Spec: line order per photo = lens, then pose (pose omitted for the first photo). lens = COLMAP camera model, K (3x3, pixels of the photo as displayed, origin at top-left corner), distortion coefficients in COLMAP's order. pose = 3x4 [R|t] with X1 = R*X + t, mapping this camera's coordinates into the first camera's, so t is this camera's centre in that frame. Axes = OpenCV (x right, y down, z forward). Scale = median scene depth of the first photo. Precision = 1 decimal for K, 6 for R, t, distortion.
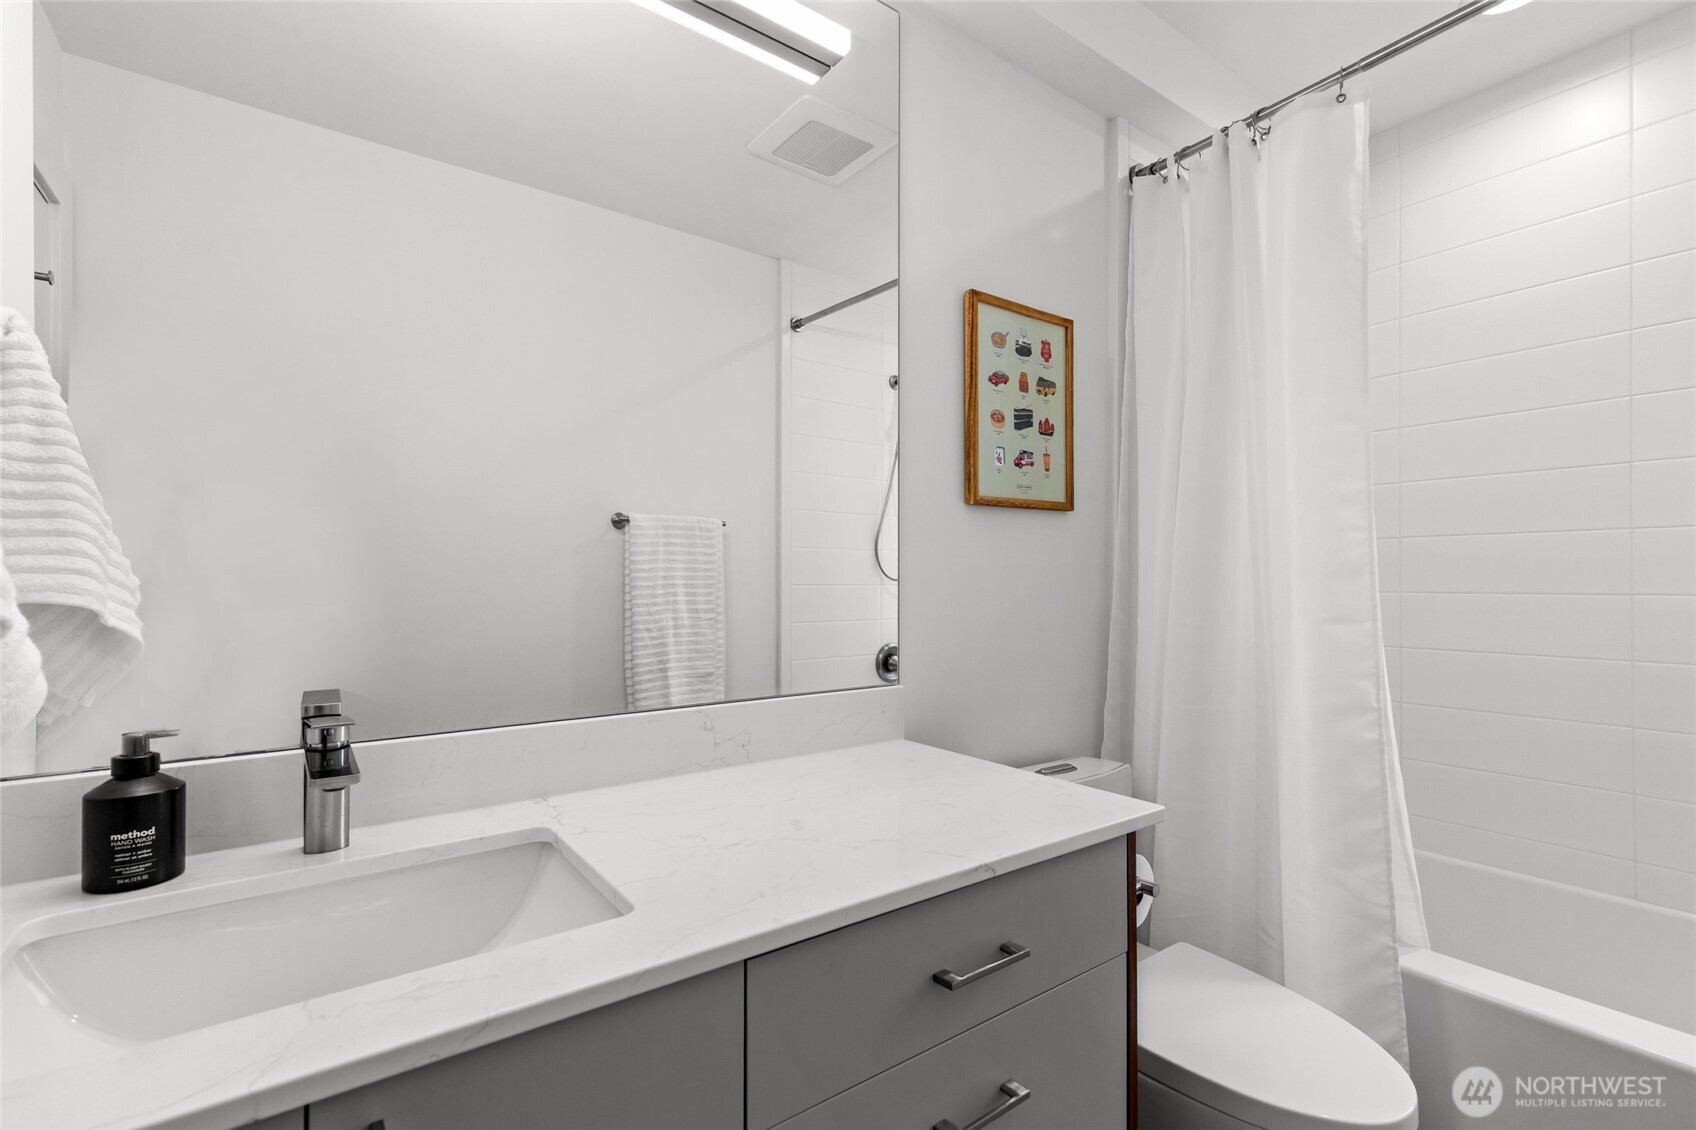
lens RADIAL K [[759.6, 0, 839.7], [0, 759.6, 573.4], [0, 0, 1]] dist [0.002227, 0.000197]
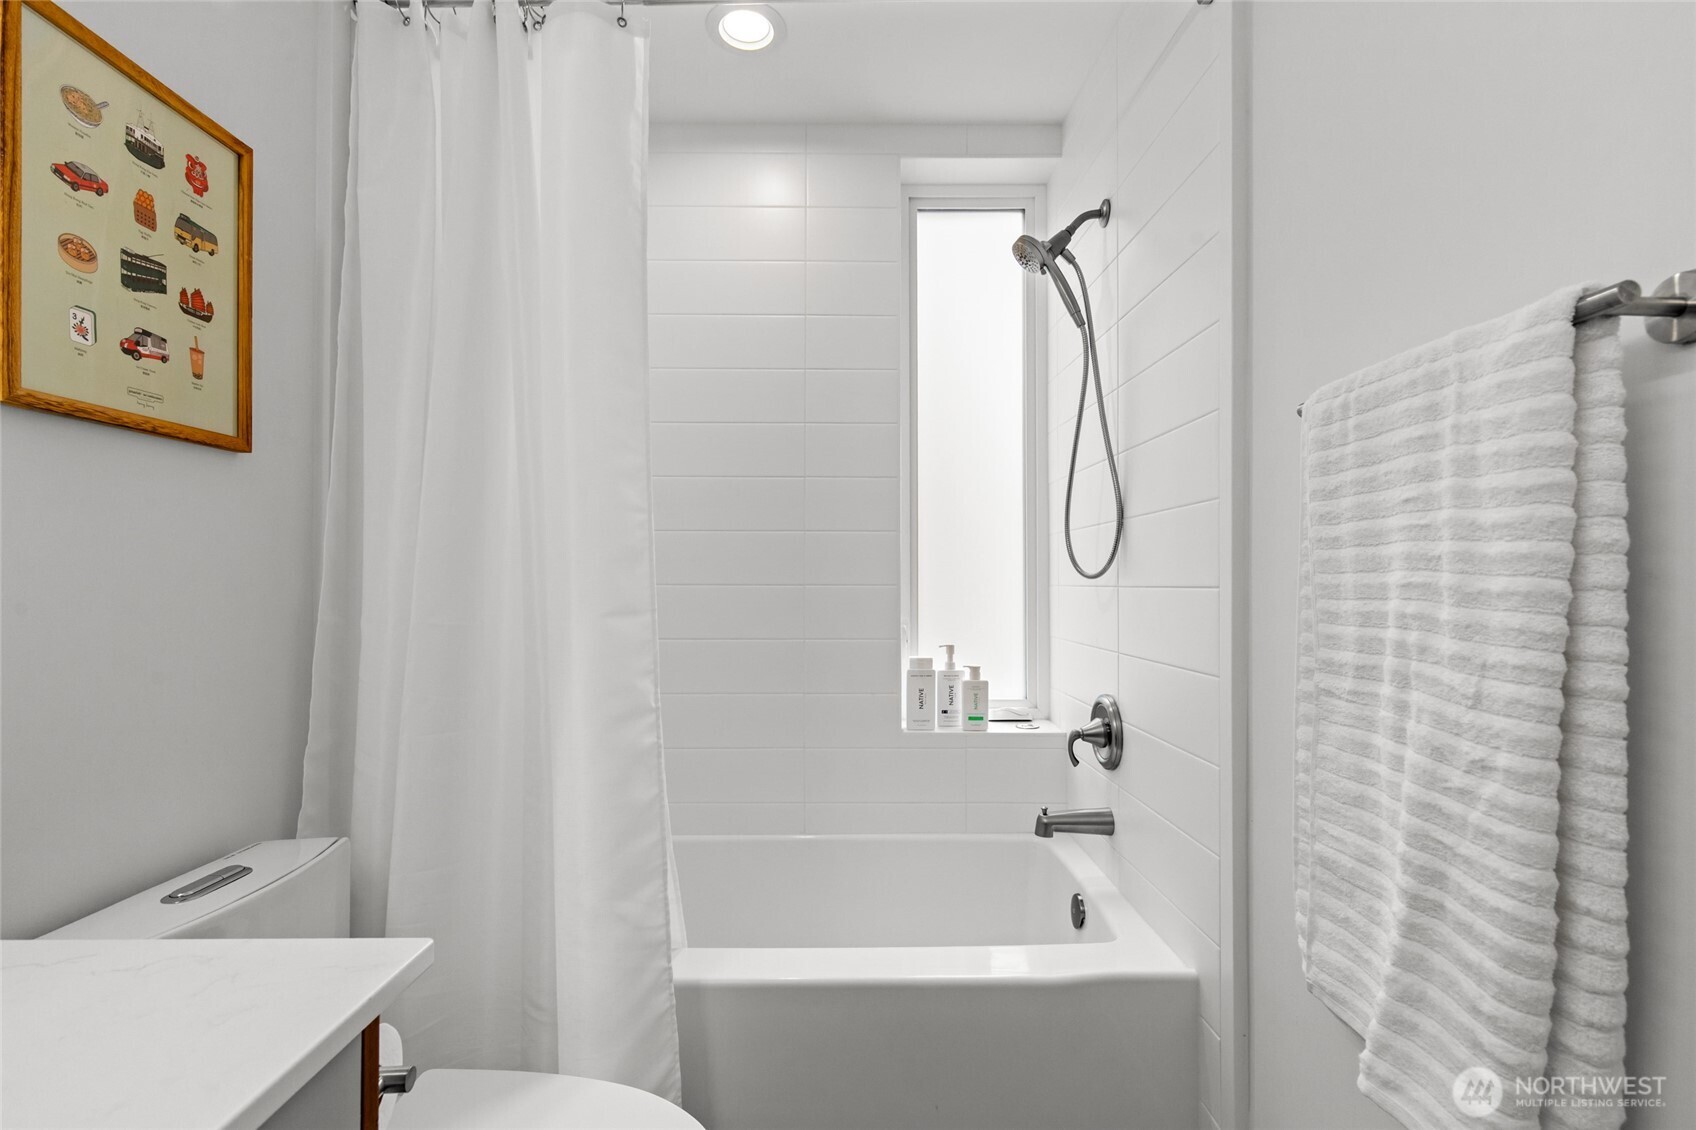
lens RADIAL K [[771.4, 0, 849.4], [0, 771.4, 576.2], [0, 0, 1]] dist [0.005014, 0.000986]
pose [[0.576236, 0.006821, 0.817255, 0.074655], [-0.010722, 0.999942, -0.000786, 0.015407], [-0.817213, -0.008310, 0.576276, 0.239776]]
